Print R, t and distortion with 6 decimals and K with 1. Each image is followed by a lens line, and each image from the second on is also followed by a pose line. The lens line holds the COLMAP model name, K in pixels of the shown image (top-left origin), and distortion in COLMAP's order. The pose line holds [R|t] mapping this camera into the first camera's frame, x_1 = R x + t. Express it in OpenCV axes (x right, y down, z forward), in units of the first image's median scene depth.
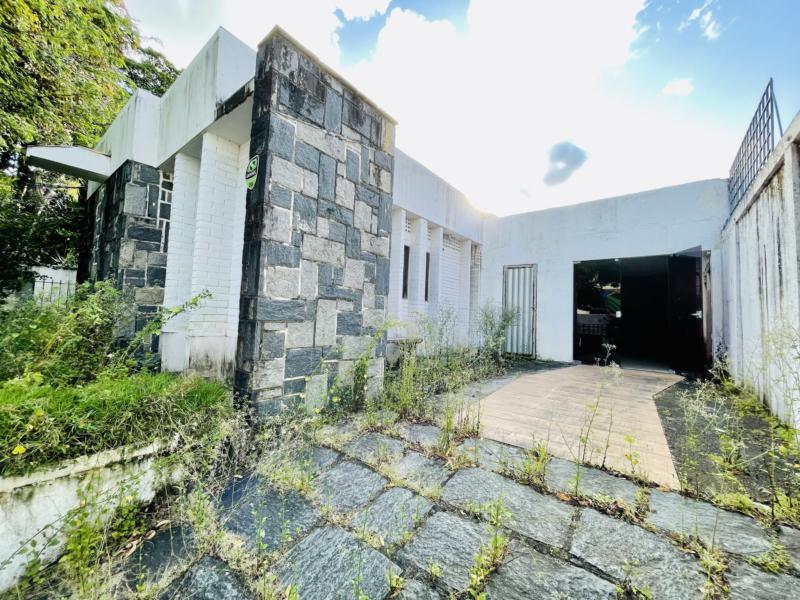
lens RADIAL K [[326.3, 0, 406.3], [0, 326.3, 299.6], [0, 0, 1]] dist [-0.000741, 0.000141]
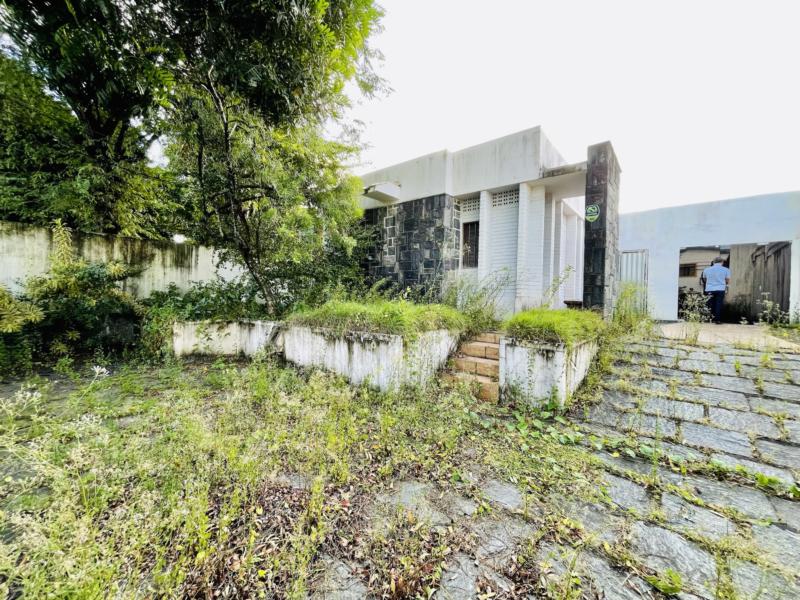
lens RADIAL K [[319.6, 0, 400.0], [0, 319.6, 300.0], [0, 0, 1]] dist [0.002321, 0.000132]
pose [[0.998987, -0.012804, -0.043131, -0.662112], [0.015389, 0.998071, 0.060148, 0.006194], [0.042278, -0.060751, 0.997257, -0.451520]]
